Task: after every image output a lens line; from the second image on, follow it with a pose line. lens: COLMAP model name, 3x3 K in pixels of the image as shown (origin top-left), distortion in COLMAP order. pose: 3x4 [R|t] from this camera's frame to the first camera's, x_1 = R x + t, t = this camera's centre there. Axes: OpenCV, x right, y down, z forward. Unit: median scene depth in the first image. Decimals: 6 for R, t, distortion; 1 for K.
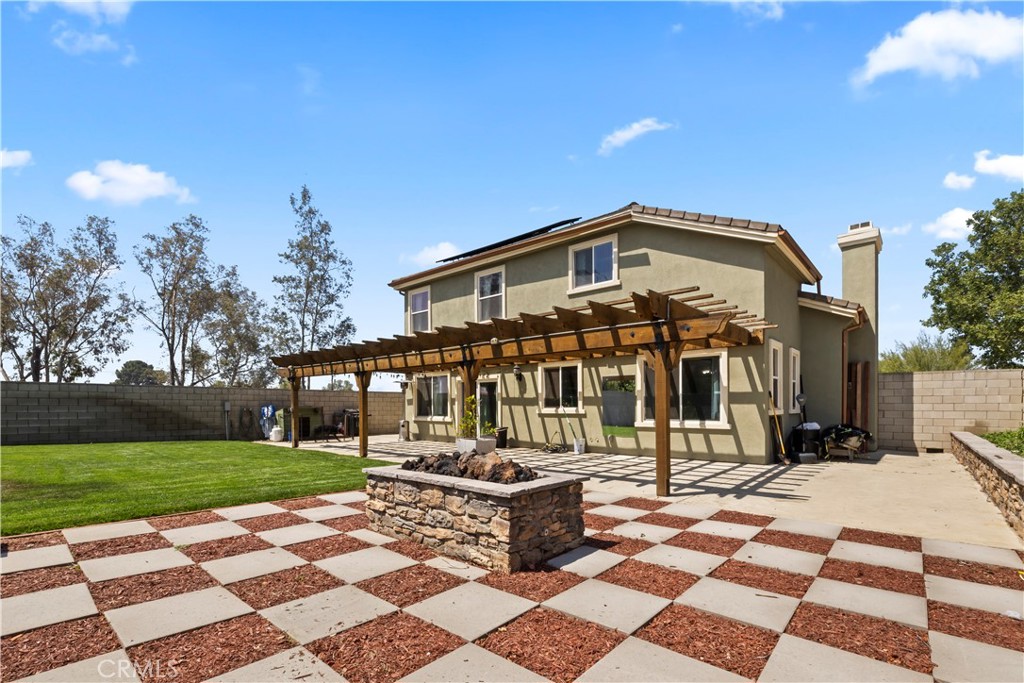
lens RADIAL K [[462.5, 0, 512.0], [0, 462.5, 341.5], [0, 0, 1]] dist [0.000117, -0.000008]
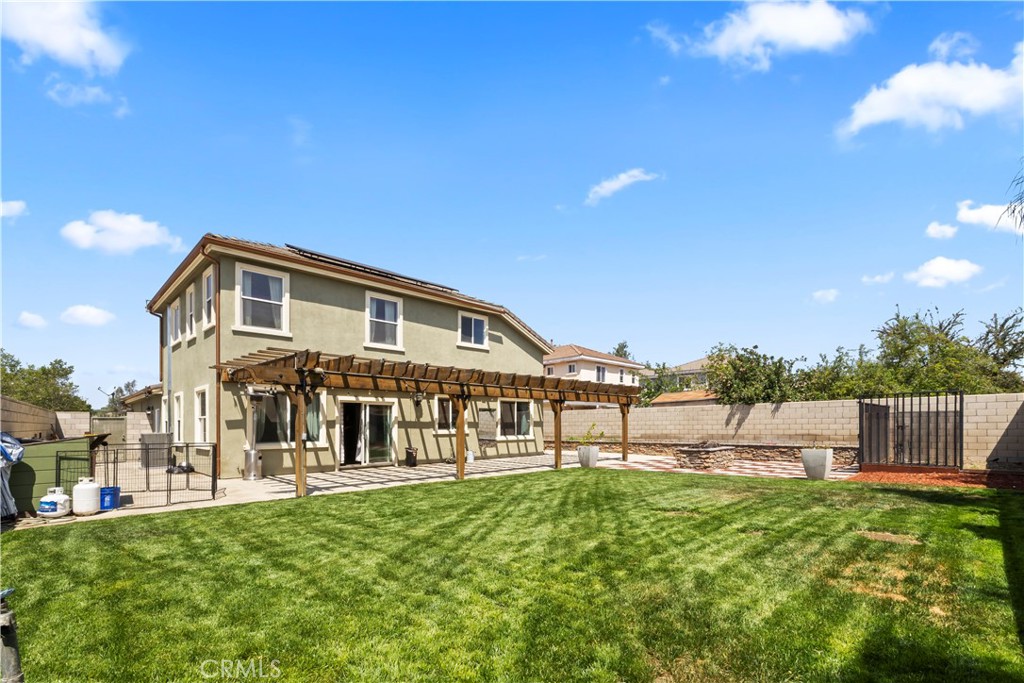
lens RADIAL K [[462.5, 0, 512.0], [0, 462.5, 341.5], [0, 0, 1]] dist [0.000117, -0.000008]
pose [[0.066023, 0.178054, 0.981803, -1.193023], [-0.132859, 0.976758, -0.168205, 0.093438], [-0.988934, -0.119336, 0.088144, 0.711978]]
